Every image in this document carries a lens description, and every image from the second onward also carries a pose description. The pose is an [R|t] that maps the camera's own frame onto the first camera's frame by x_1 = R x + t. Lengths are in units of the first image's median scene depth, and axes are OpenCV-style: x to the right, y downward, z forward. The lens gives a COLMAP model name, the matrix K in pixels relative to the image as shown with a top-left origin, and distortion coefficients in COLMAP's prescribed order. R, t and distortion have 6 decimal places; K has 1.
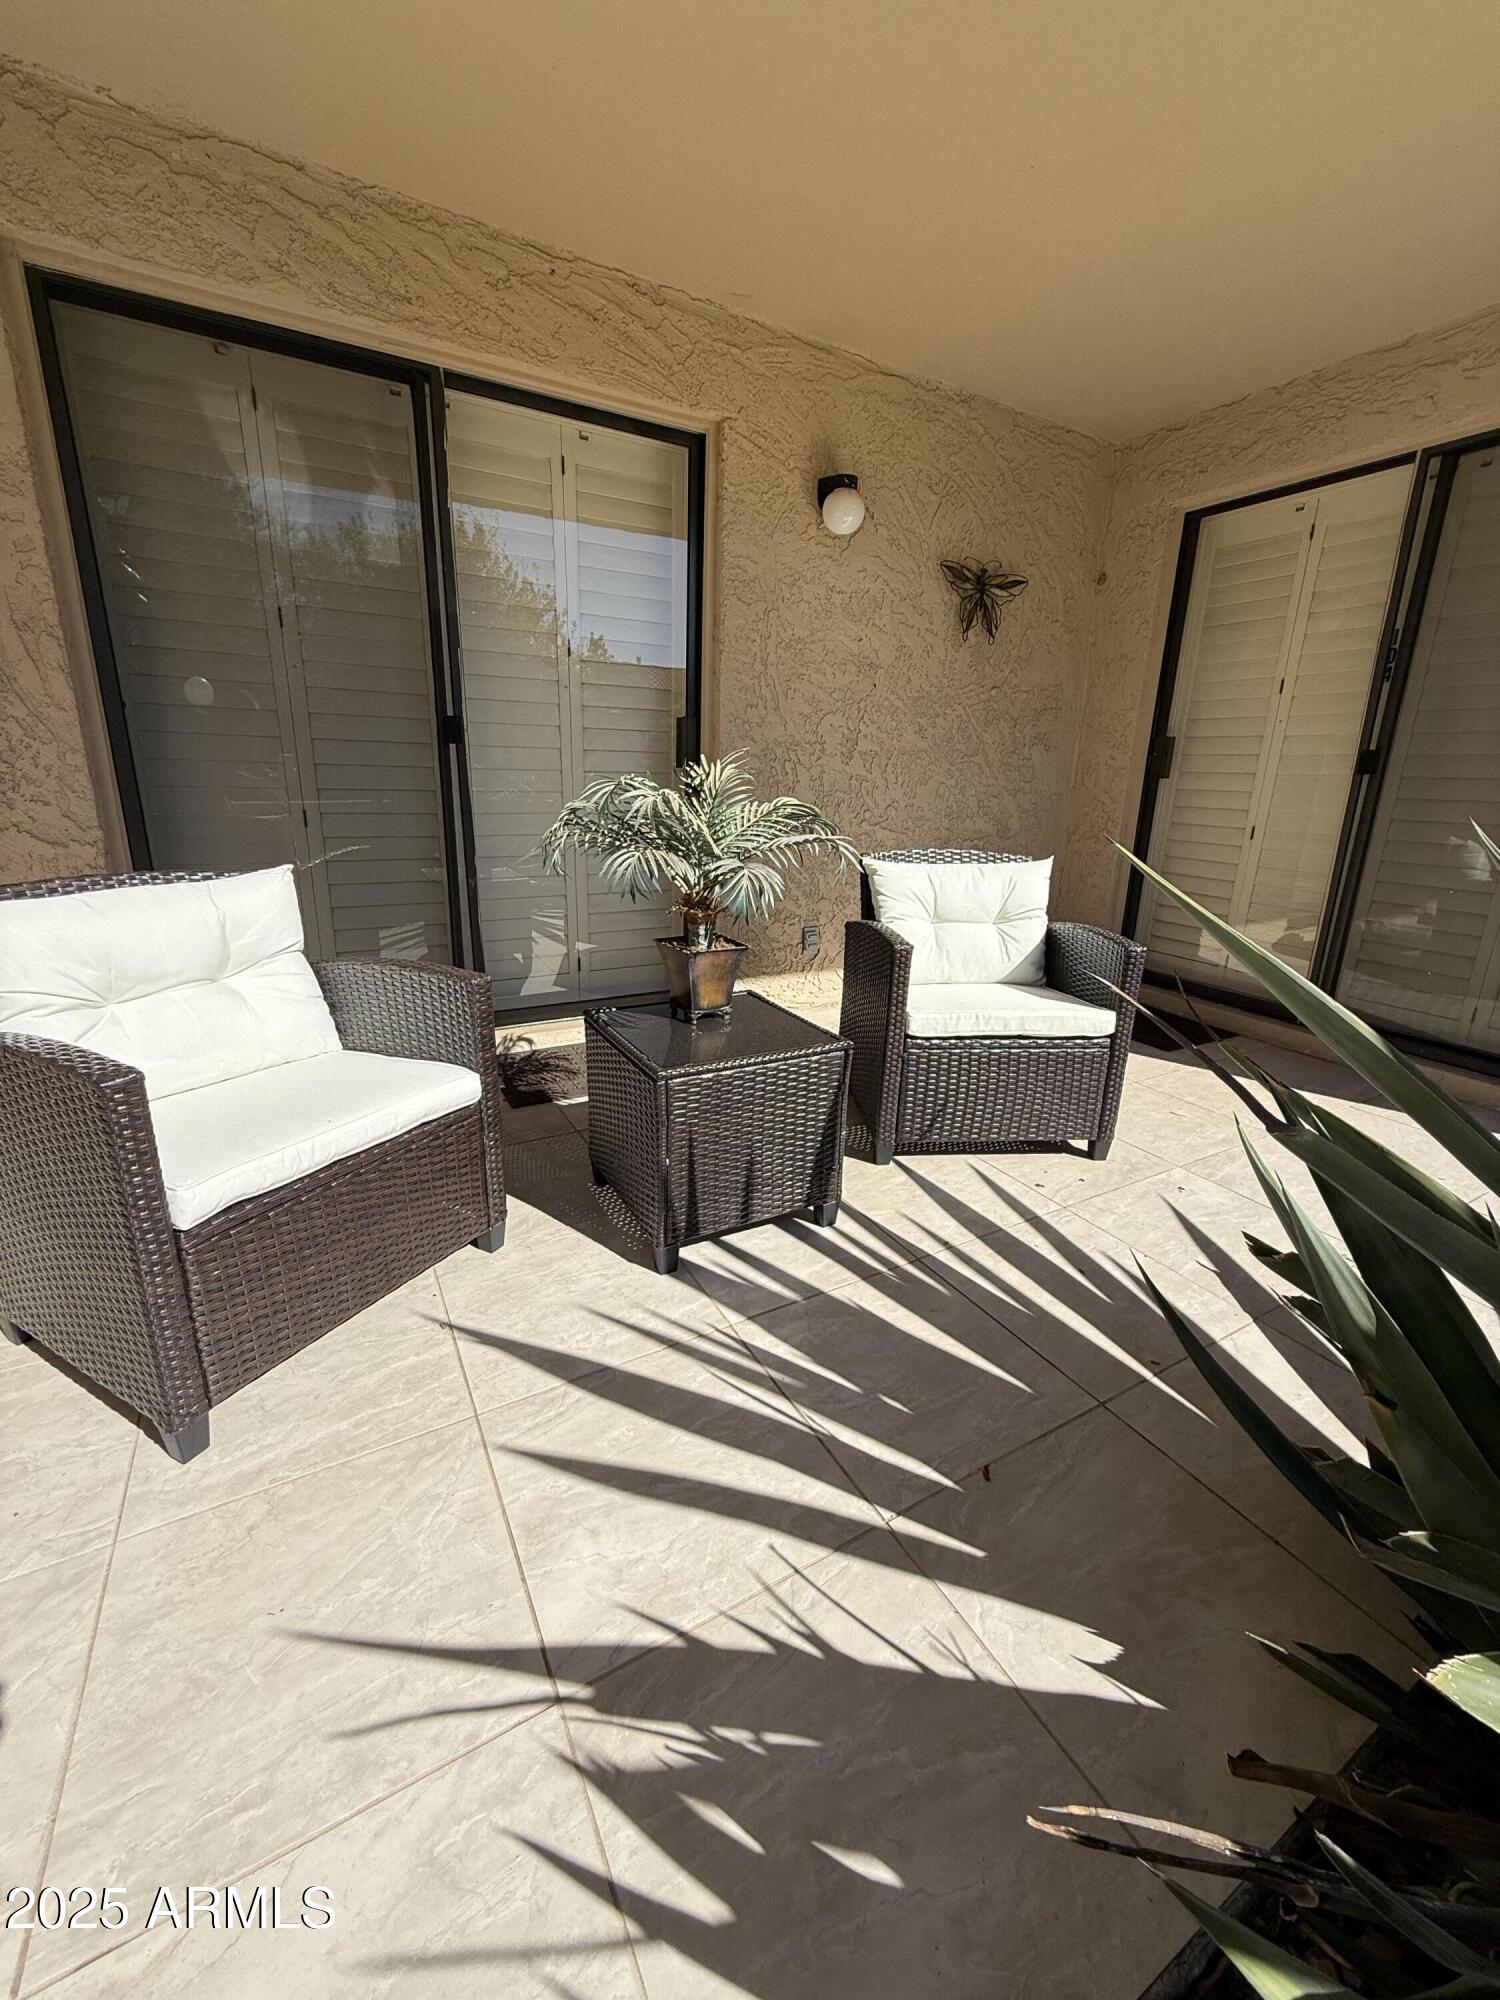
lens RADIAL K [[789.4, 0, 750.0], [0, 789.4, 1000.0], [0, 0, 1]] dist [-0.000052, 0.000194]
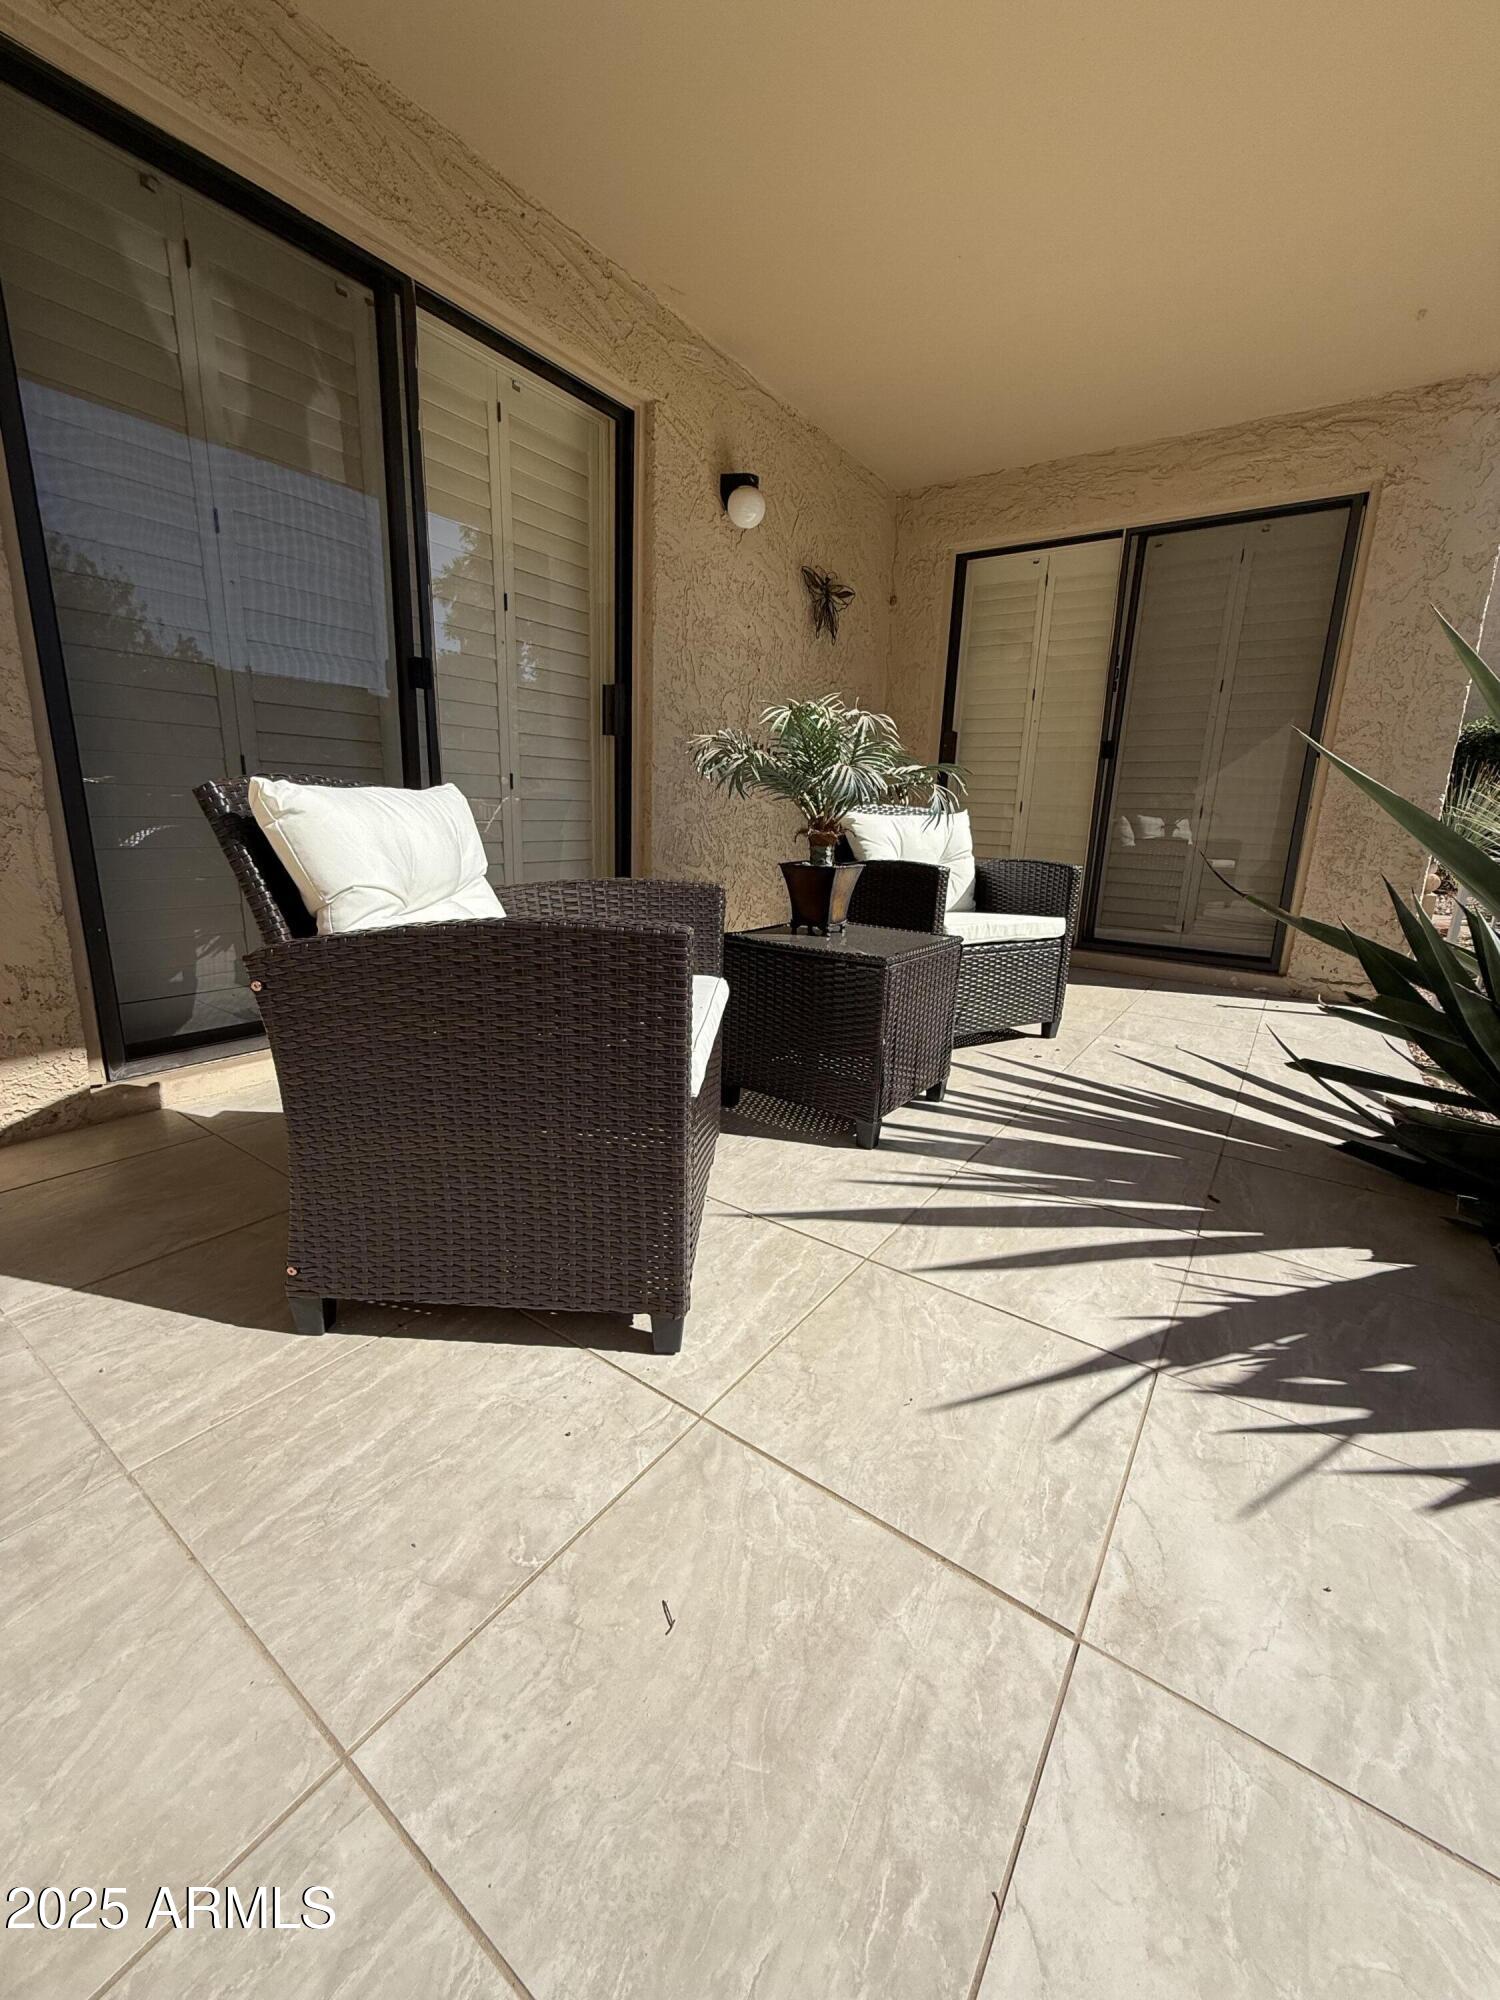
lens RADIAL K [[789.4, 0, 750.0], [0, 789.4, 1000.0], [0, 0, 1]] dist [-0.000052, 0.000194]
pose [[0.903664, -0.098679, 0.416718, -0.494643], [0.109451, 0.993990, -0.001968, 0.084393], [-0.414019, 0.047388, 0.909034, 0.031757]]
